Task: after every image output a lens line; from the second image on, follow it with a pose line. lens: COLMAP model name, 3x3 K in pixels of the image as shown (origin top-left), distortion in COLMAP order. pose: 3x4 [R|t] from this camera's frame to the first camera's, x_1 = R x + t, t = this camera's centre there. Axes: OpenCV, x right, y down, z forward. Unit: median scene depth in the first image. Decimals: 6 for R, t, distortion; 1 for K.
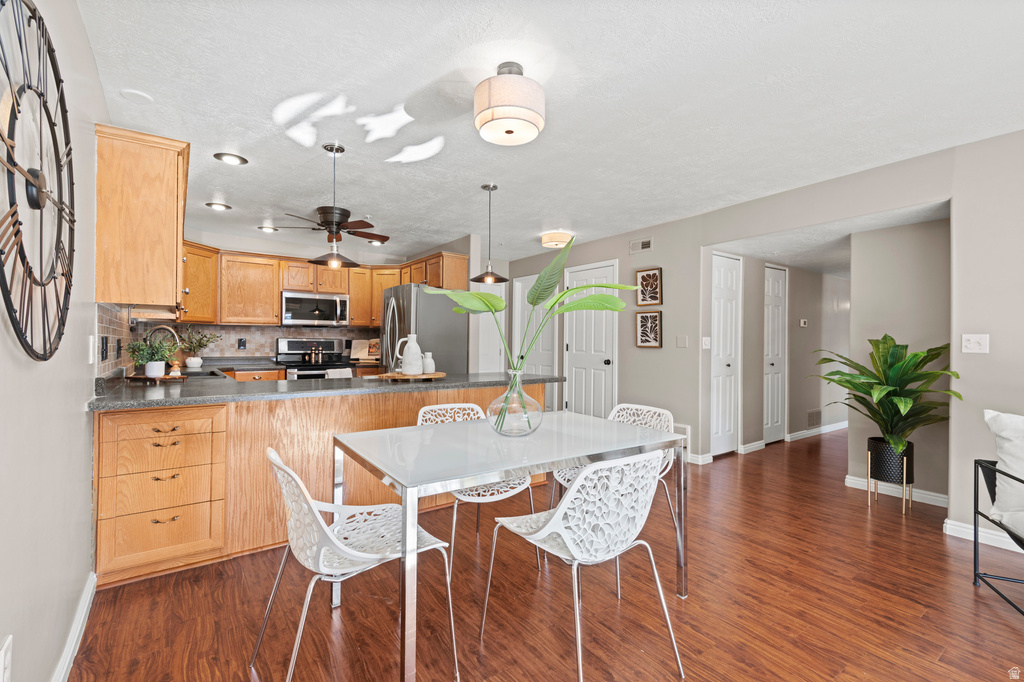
lens RADIAL K [[459.9, 0, 515.6], [0, 459.9, 341.4], [0, 0, 1]] dist [0.007703, 0.000169]
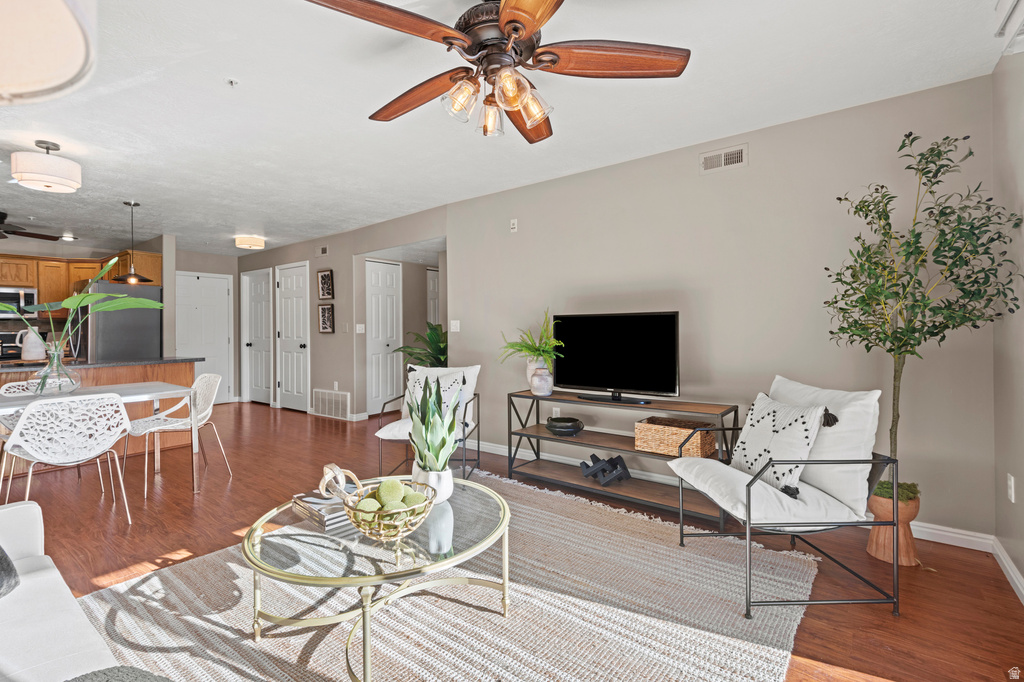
lens RADIAL K [[459.9, 0, 515.6], [0, 459.9, 341.4], [0, 0, 1]] dist [0.007703, 0.000169]
pose [[0.957813, -0.026466, 0.286171, 0.416334], [0.018217, 0.999339, 0.031451, 0.005900], [-0.286814, -0.024911, 0.957662, -0.348645]]
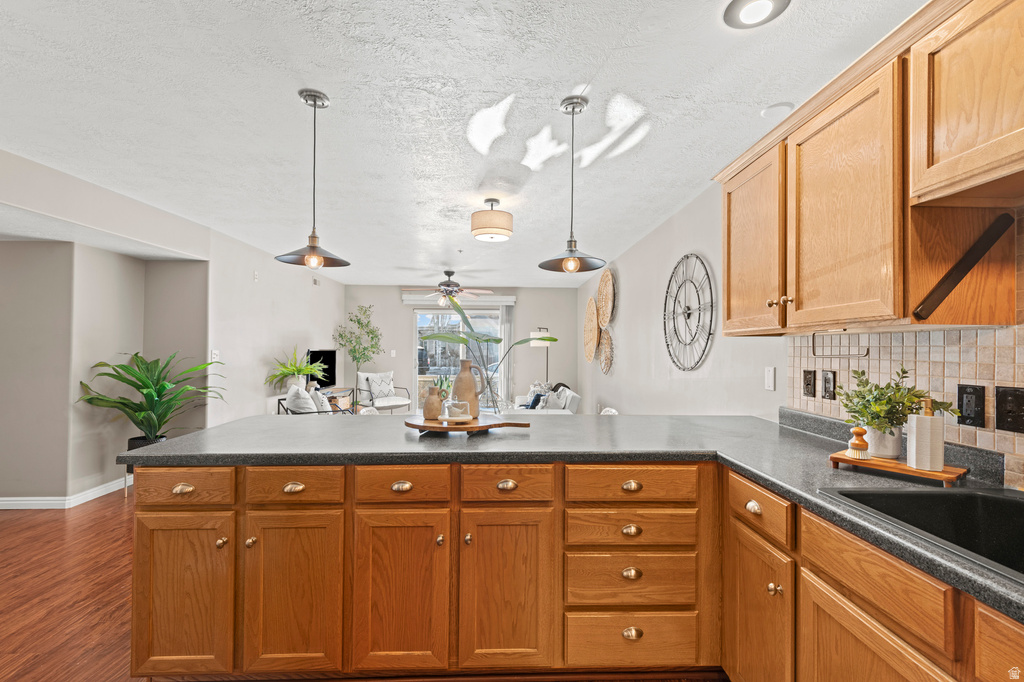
lens RADIAL K [[459.9, 0, 515.6], [0, 459.9, 341.4], [0, 0, 1]] dist [0.007703, 0.000169]
pose [[-0.826904, -0.005168, 0.562320, -0.426577], [-0.017308, 0.999718, -0.016264, -0.020738], [-0.562077, -0.023182, -0.826760, 0.986427]]
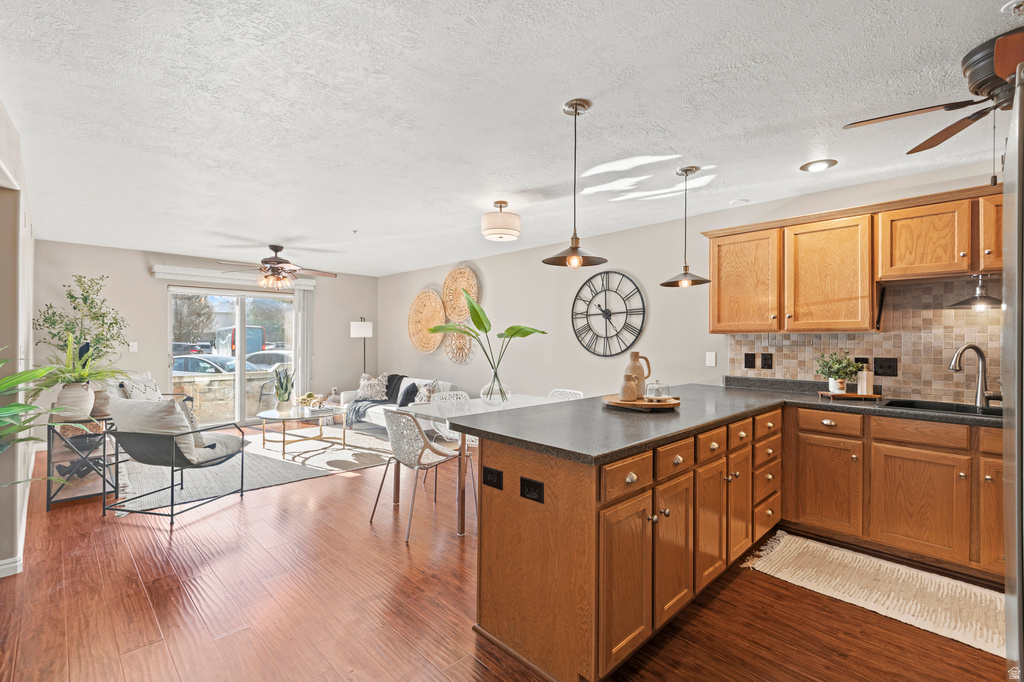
lens RADIAL K [[459.9, 0, 515.6], [0, 459.9, 341.4], [0, 0, 1]] dist [0.007703, 0.000169]
pose [[-0.989109, -0.012339, -0.146667, 0.083298], [-0.012194, 0.999924, -0.001882, -0.019378], [0.146679, -0.000073, -0.989184, 1.174323]]
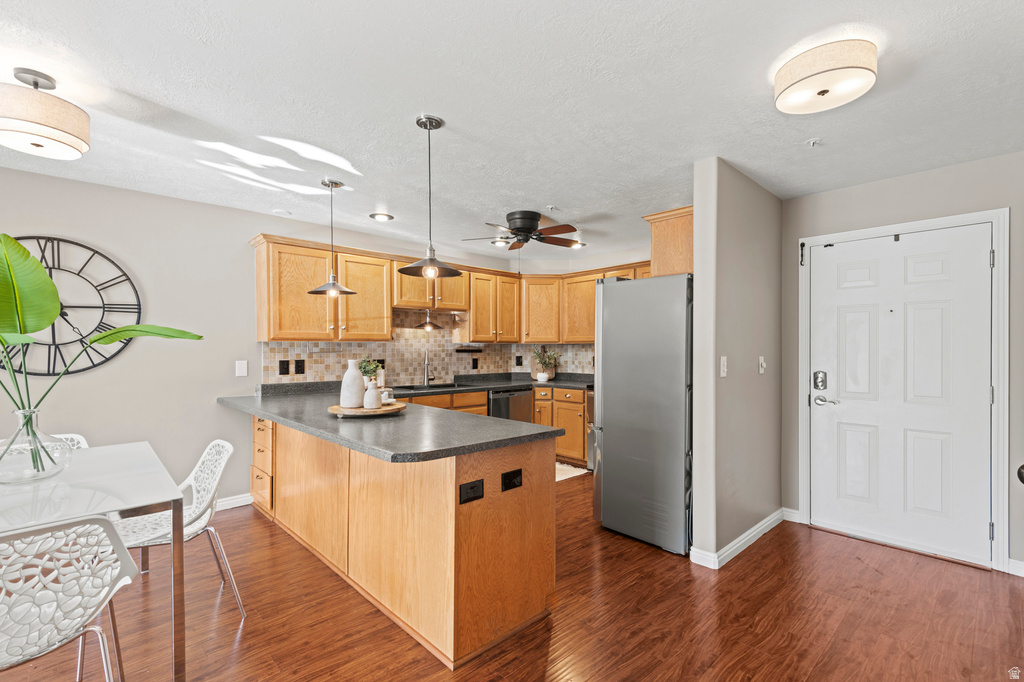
lens RADIAL K [[459.9, 0, 515.6], [0, 459.9, 341.4], [0, 0, 1]] dist [0.007703, 0.000169]
pose [[0.121903, -0.022001, -0.992298, 0.425708], [0.005053, 0.999755, -0.021546, -0.019243], [0.992529, -0.002387, 0.121984, 0.776866]]
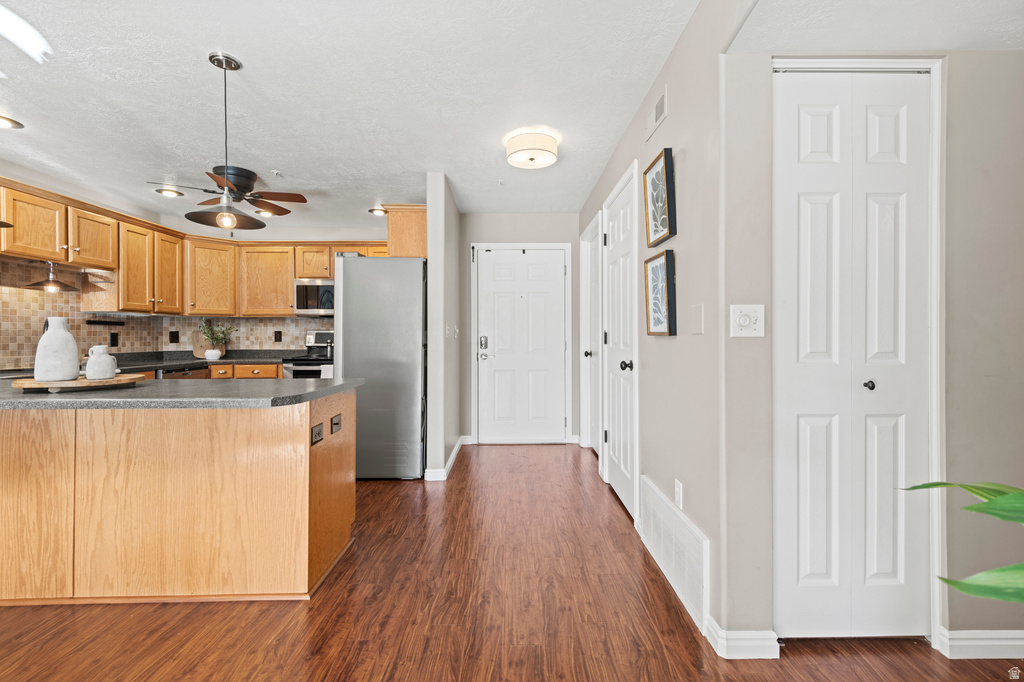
lens RADIAL K [[459.9, 0, 515.6], [0, 459.9, 341.4], [0, 0, 1]] dist [0.007703, 0.000169]
pose [[0.817122, -0.002846, -0.576458, 0.425235], [0.011378, 0.999873, 0.011191, 0.011747], [0.576353, -0.015704, 0.817050, 0.542741]]
